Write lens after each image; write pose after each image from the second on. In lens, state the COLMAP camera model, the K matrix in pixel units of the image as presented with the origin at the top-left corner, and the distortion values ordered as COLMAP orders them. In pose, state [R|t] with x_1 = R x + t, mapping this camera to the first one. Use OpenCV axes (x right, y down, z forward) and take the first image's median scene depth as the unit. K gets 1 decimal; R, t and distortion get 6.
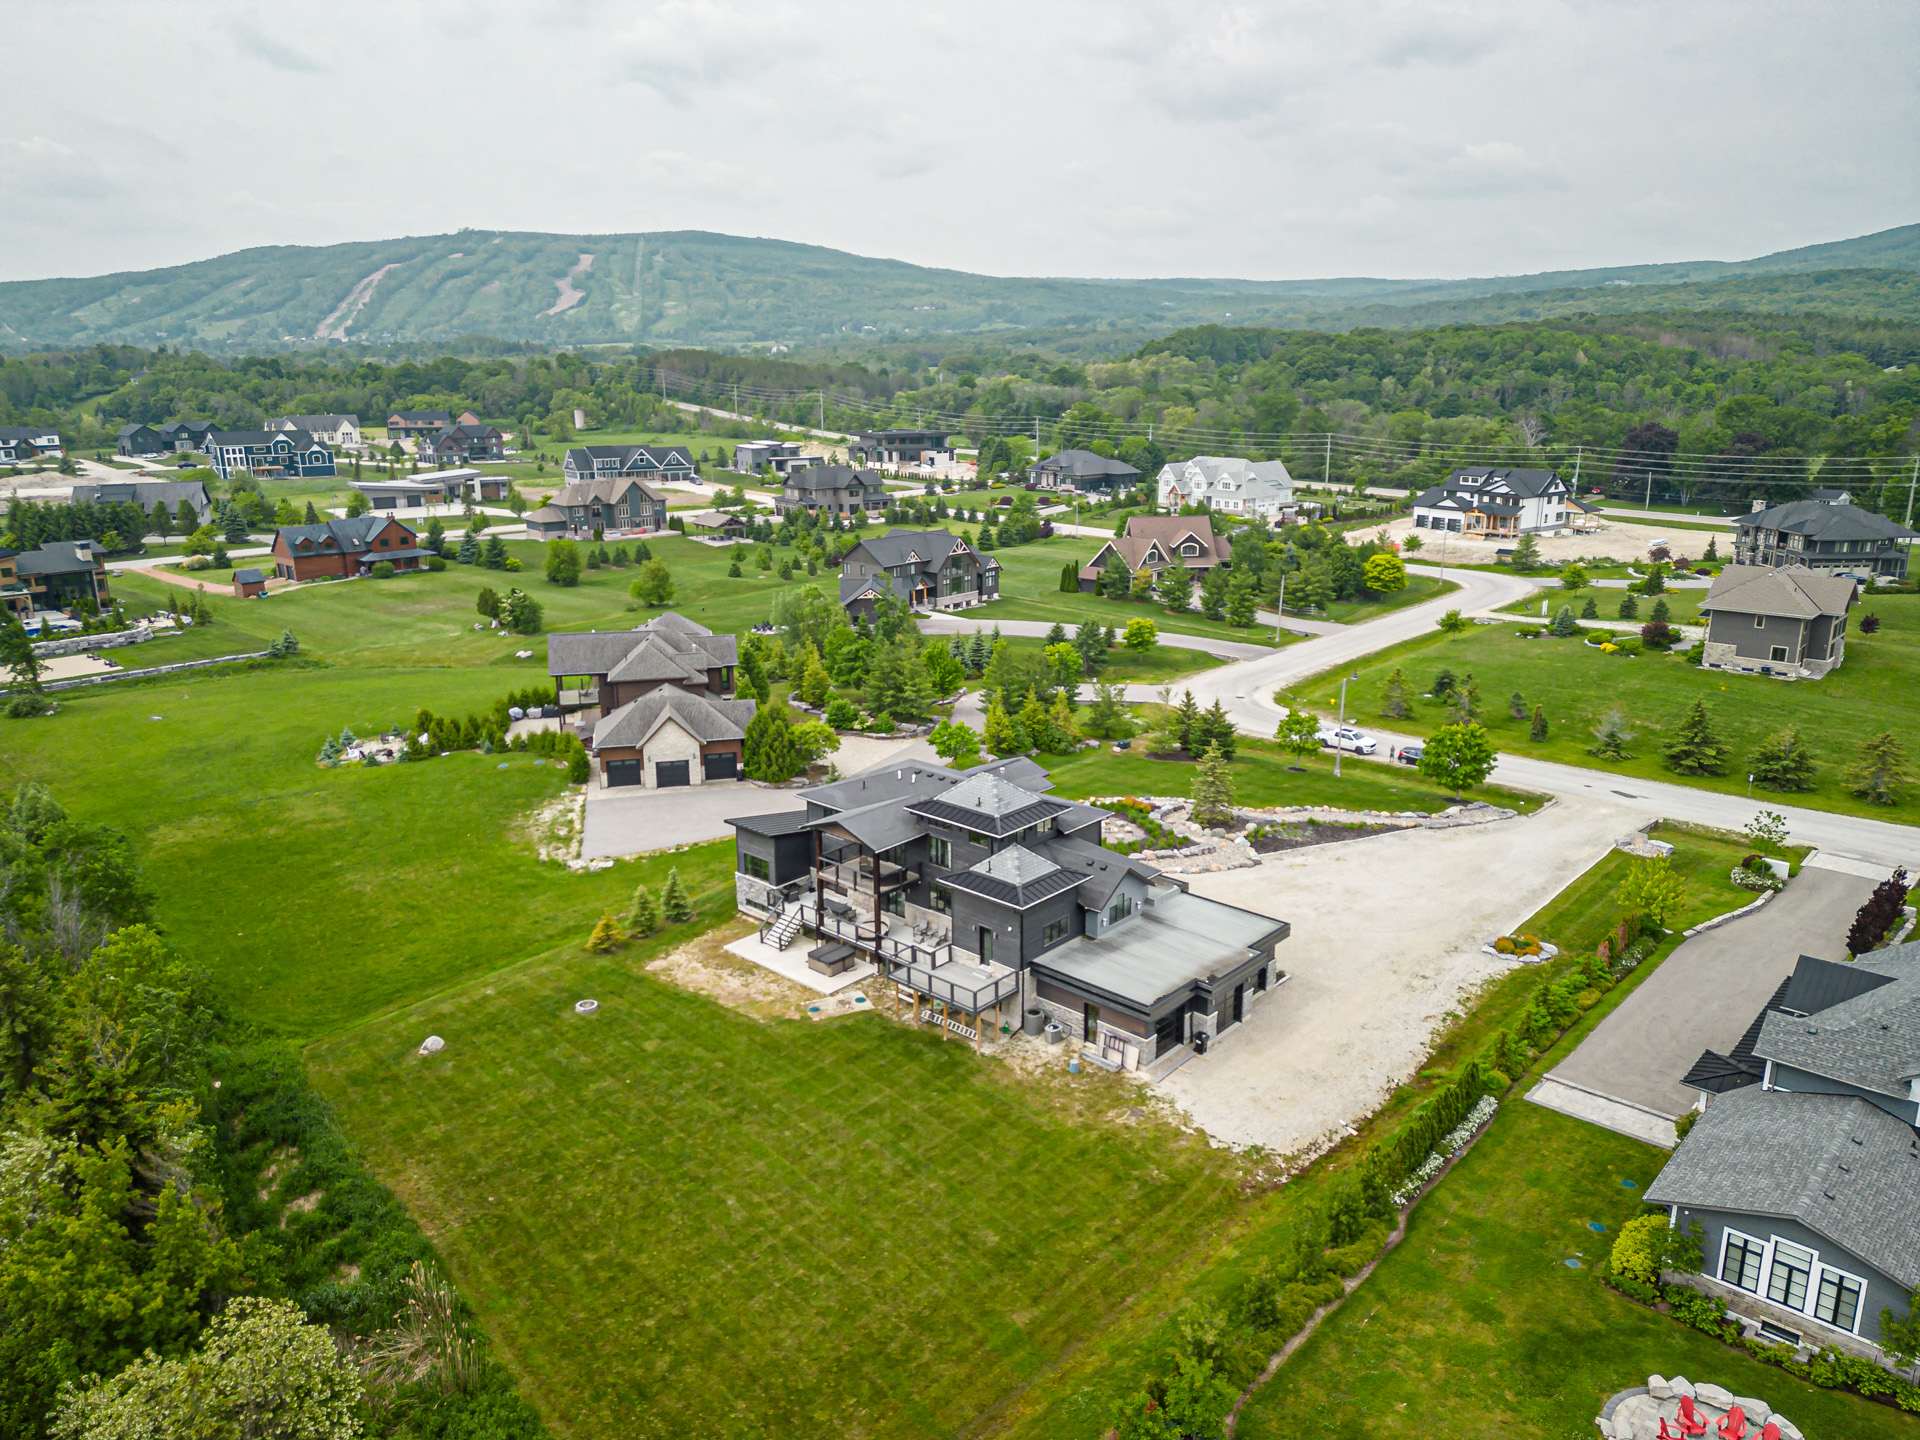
lens RADIAL K [[1341.5, 0, 959.2], [0, 1341.5, 708.6], [0, 0, 1]] dist [0.079621, -0.082459]
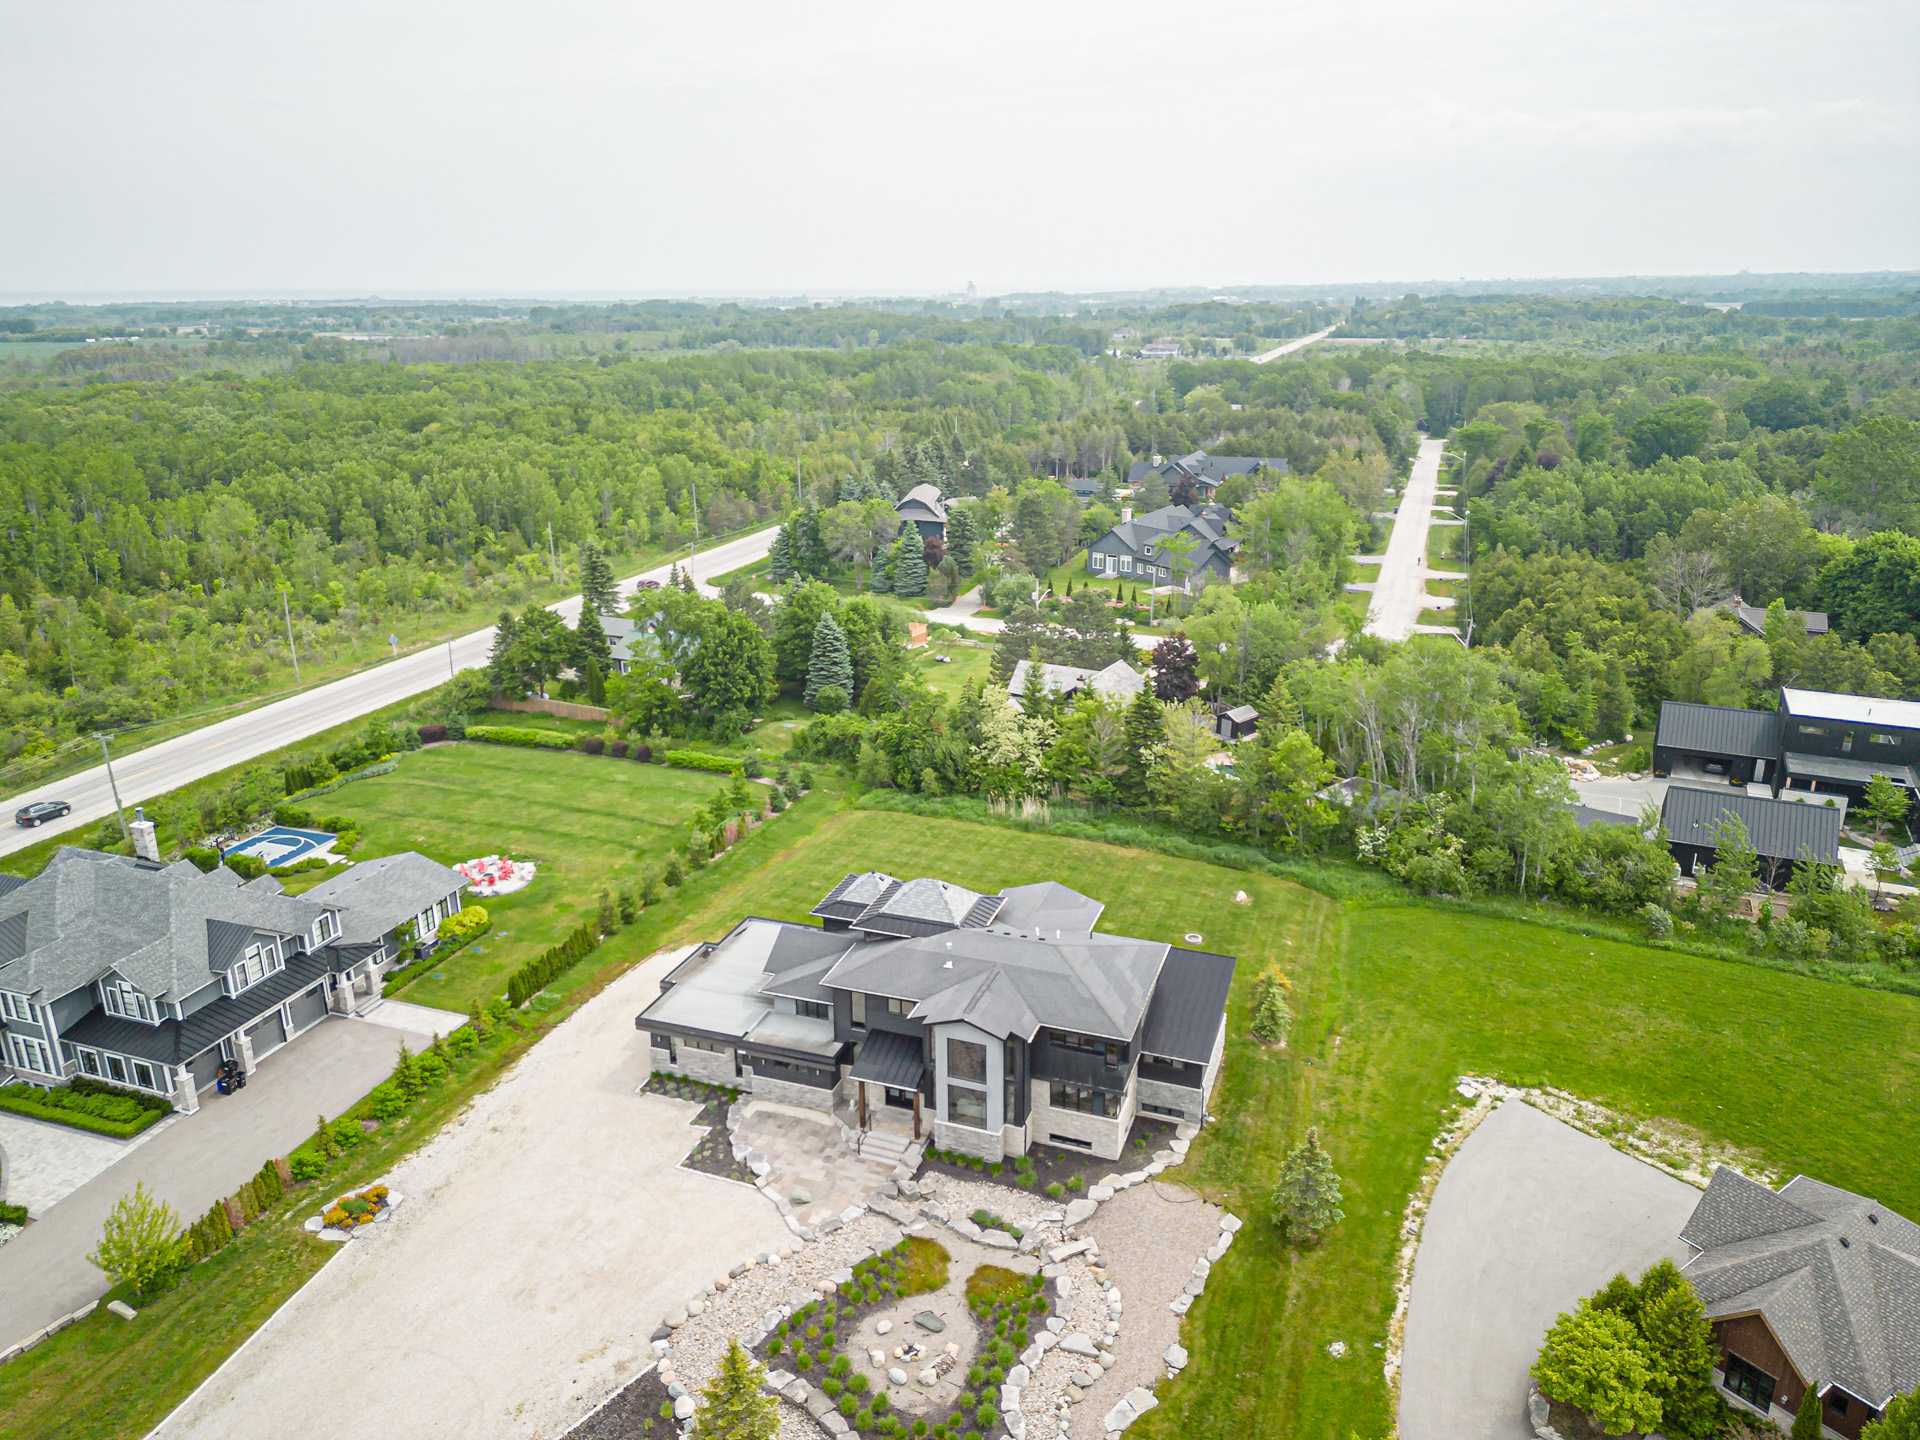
lens RADIAL K [[1341.5, 0, 959.2], [0, 1341.5, 708.6], [0, 0, 1]] dist [0.079621, -0.082459]
pose [[-0.922282, 0.130156, -0.363944, 0.211748], [-0.083715, 0.851981, 0.516836, -0.352670], [0.377343, 0.507136, -0.774871, 1.039541]]
